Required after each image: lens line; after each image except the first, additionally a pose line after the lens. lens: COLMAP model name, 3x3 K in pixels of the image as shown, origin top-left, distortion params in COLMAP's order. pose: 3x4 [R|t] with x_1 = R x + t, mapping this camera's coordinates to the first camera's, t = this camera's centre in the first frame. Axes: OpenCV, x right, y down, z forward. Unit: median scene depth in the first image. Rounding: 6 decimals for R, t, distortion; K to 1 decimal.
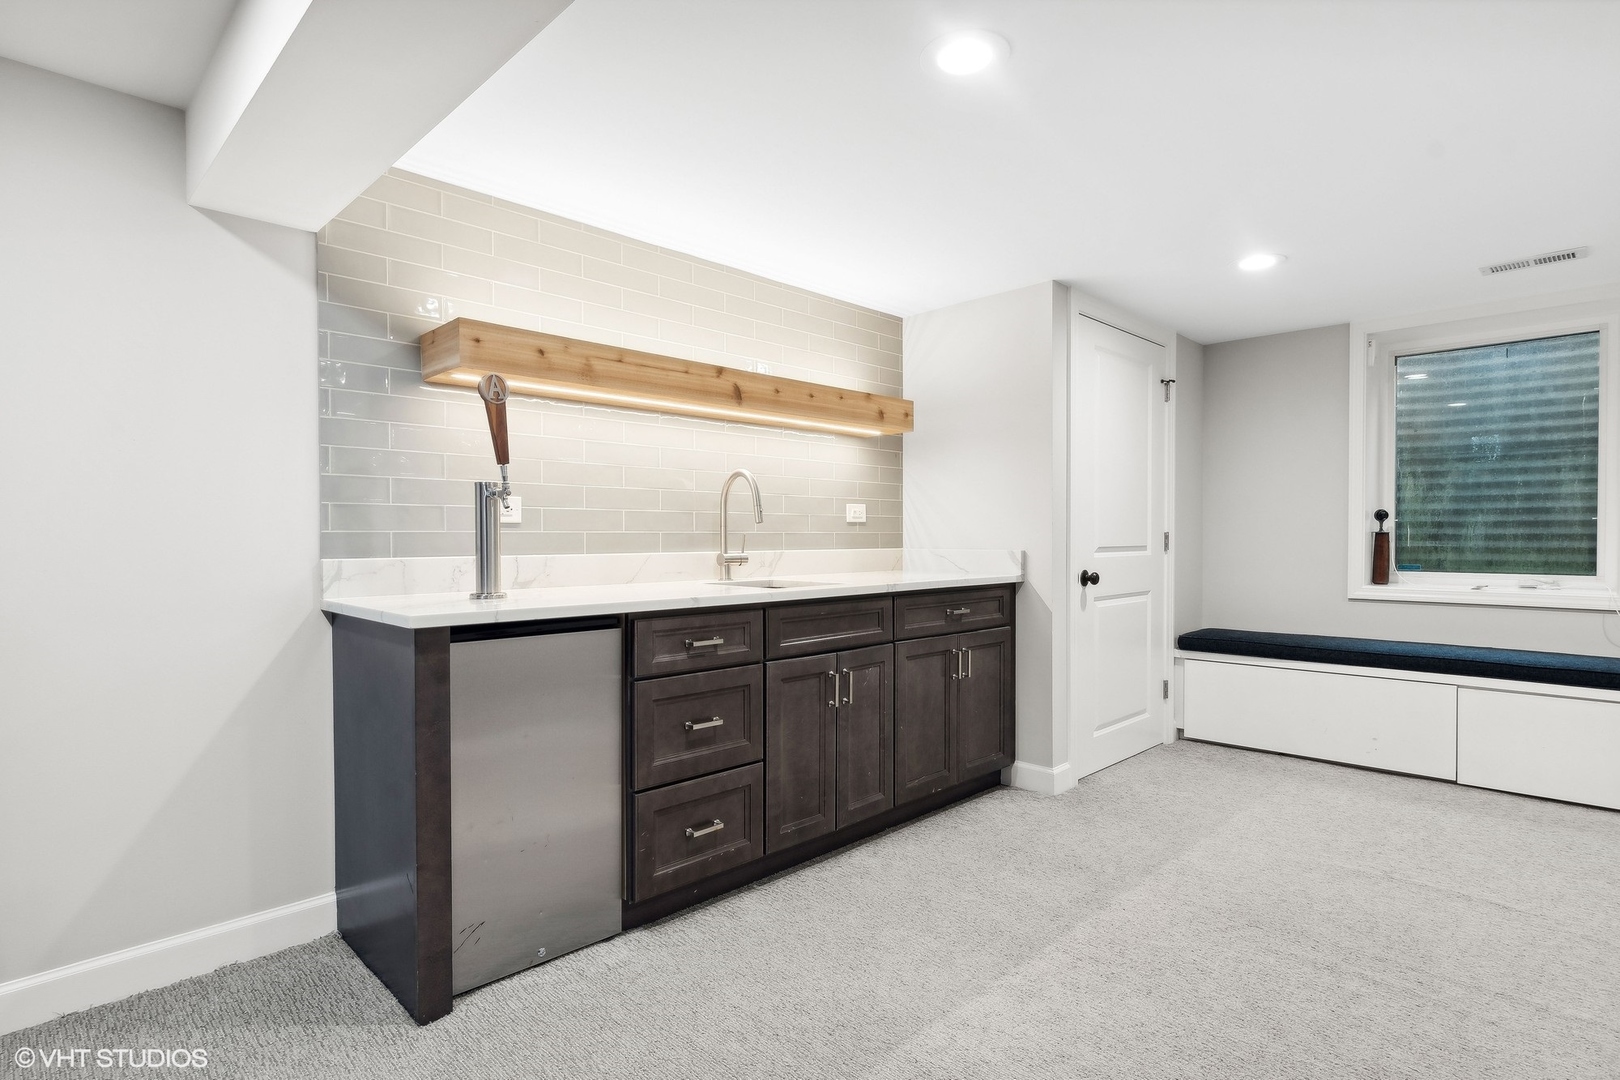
lens RADIAL K [[830.1, 0, 810.9], [0, 830.1, 541.5], [0, 0, 1]] dist [-0.003649, -0.000161]
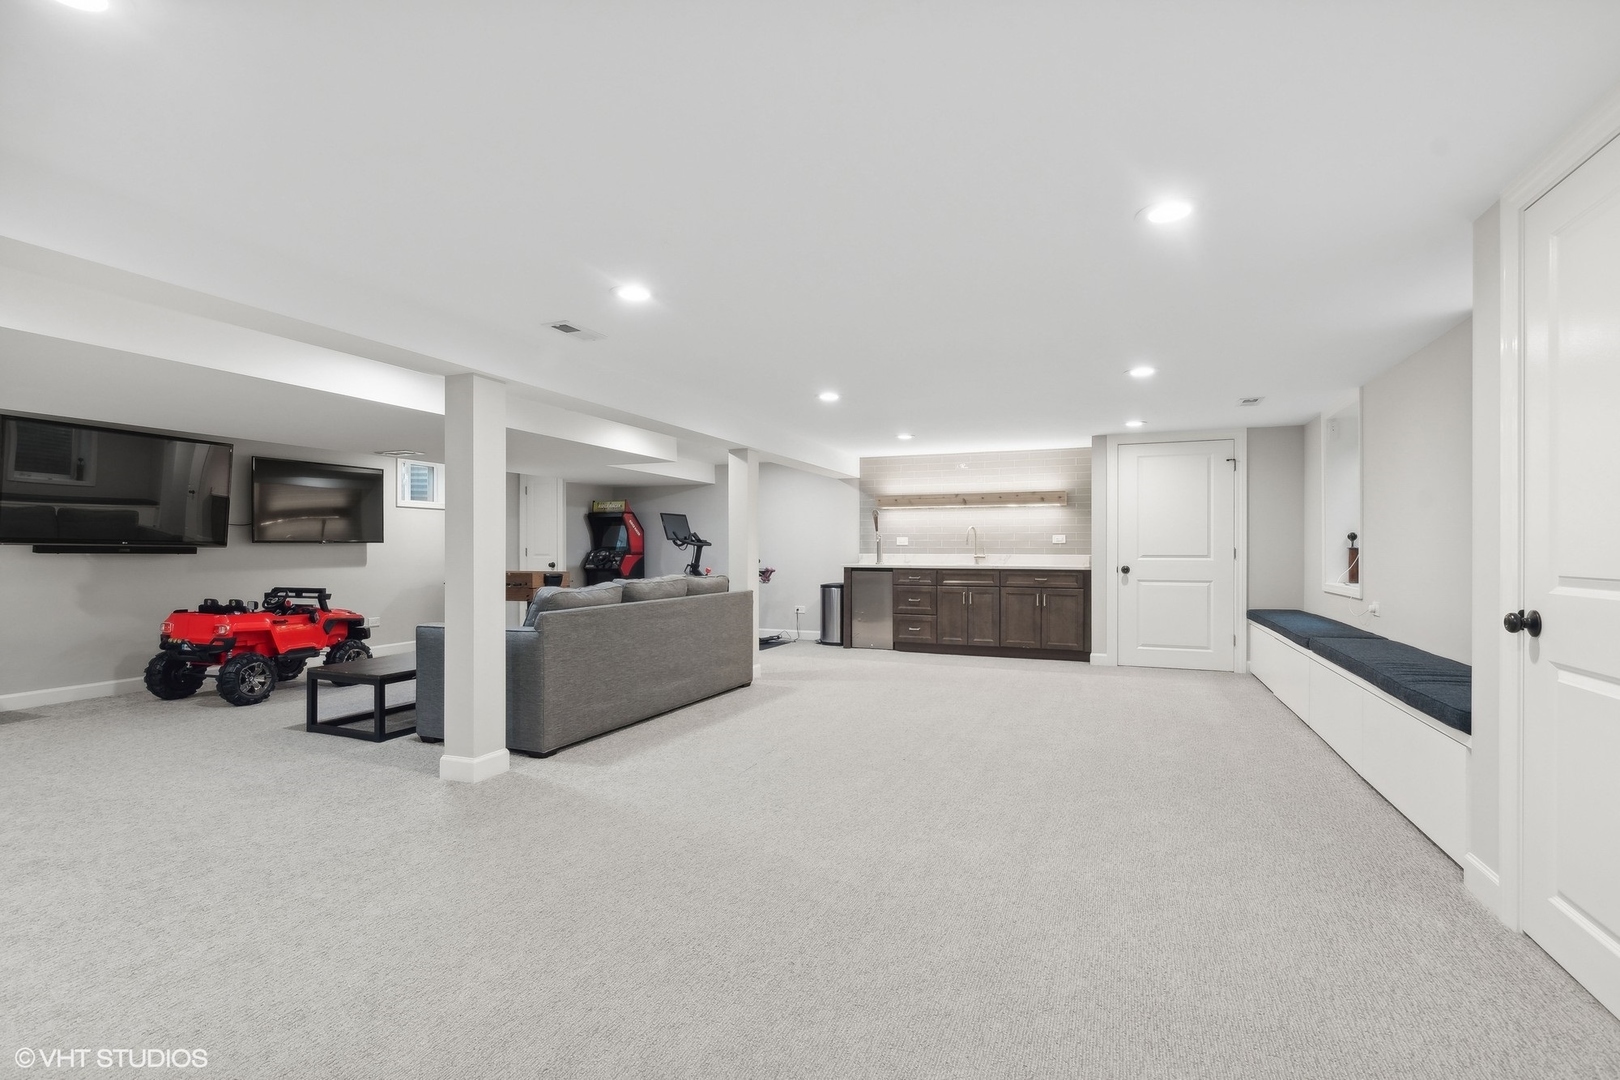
lens RADIAL K [[755.9, 0, 811.0], [0, 755.9, 544.4], [0, 0, 1]] dist [0.000395, 0.000021]
pose [[0.380346, -0.001608, -0.924843, 2.174197], [-0.011454, 0.999914, -0.006448, 0.001924], [0.924773, 0.013046, 0.380295, -0.538117]]
